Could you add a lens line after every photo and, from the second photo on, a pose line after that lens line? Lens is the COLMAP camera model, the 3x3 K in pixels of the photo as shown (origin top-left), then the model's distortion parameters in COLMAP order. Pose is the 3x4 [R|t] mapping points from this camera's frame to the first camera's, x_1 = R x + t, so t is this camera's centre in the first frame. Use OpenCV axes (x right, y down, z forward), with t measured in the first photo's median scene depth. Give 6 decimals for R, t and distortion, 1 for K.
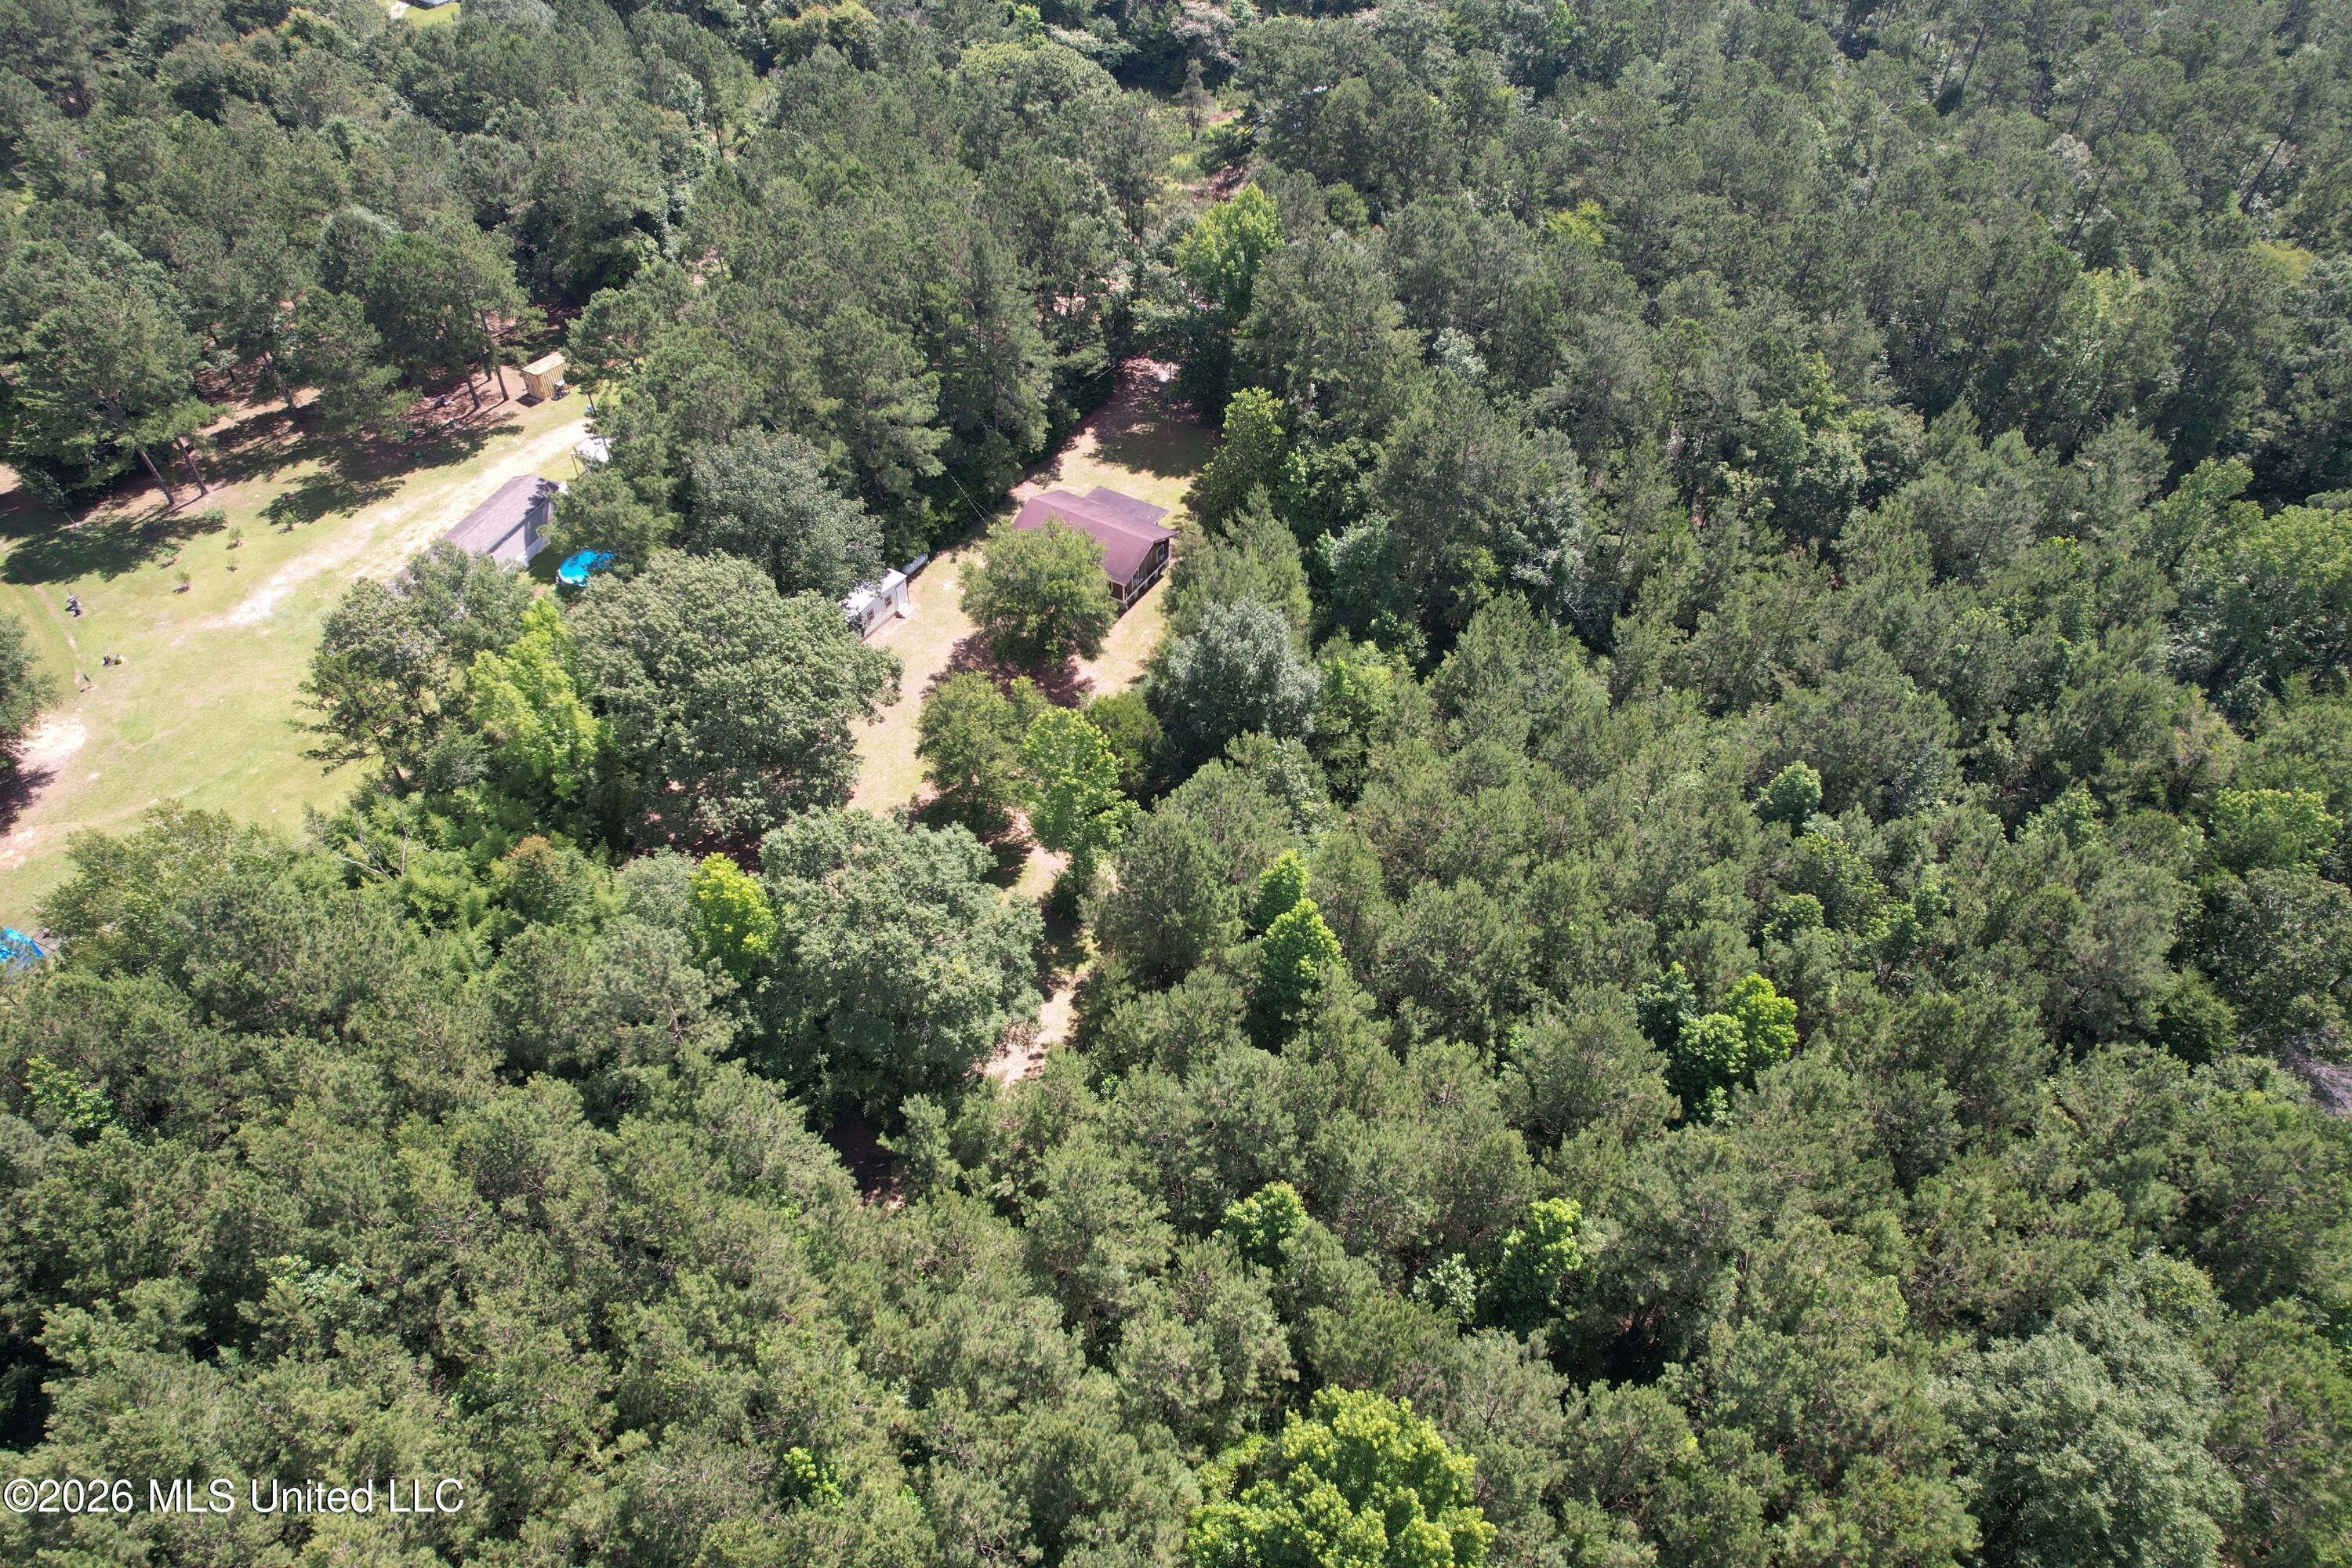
lens RADIAL K [[1574.6, 0, 1175.5], [0, 1574.6, 781.9], [0, 0, 1]] dist [-0.068147, 0.063992]
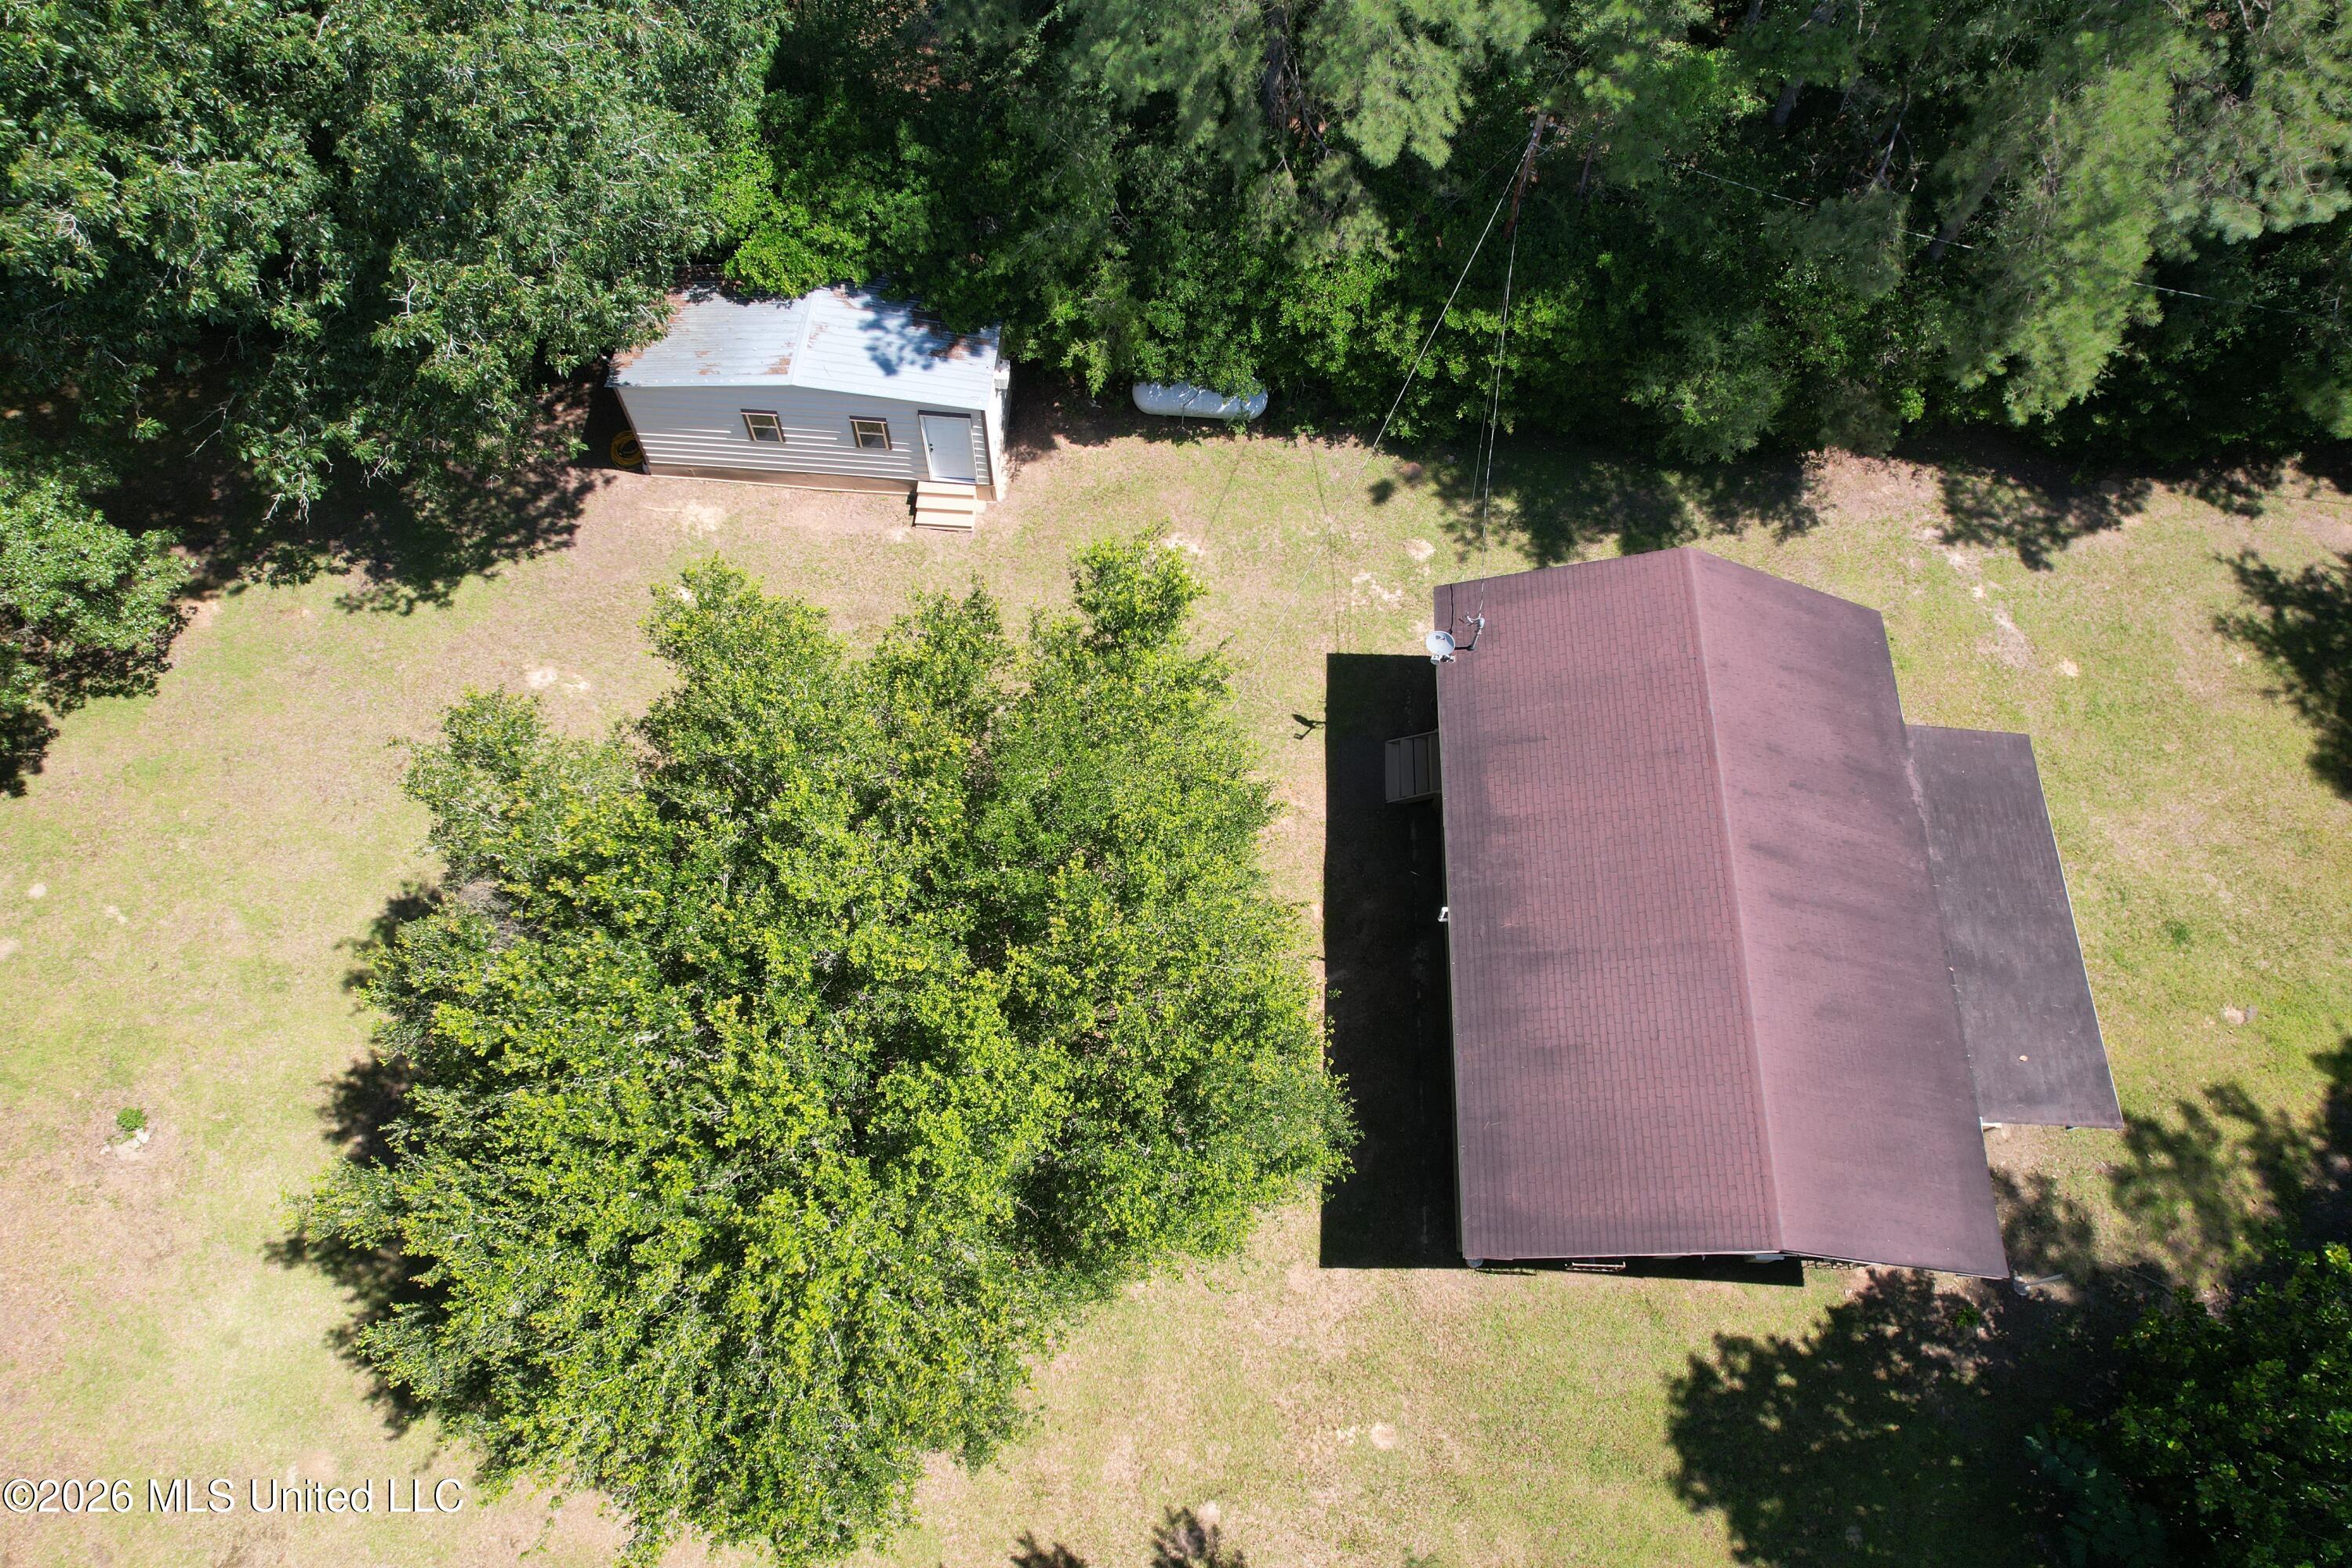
lens RADIAL K [[1534.6, 0, 1211.1], [0, 1534.6, 799.8], [0, 0, 1]] dist [-0.077382, 0.074958]
pose [[0.481970, 0.787206, -0.384723, -0.018317], [-0.634116, 0.616399, 0.466851, -0.196214], [0.604651, 0.018951, 0.796265, 0.749132]]
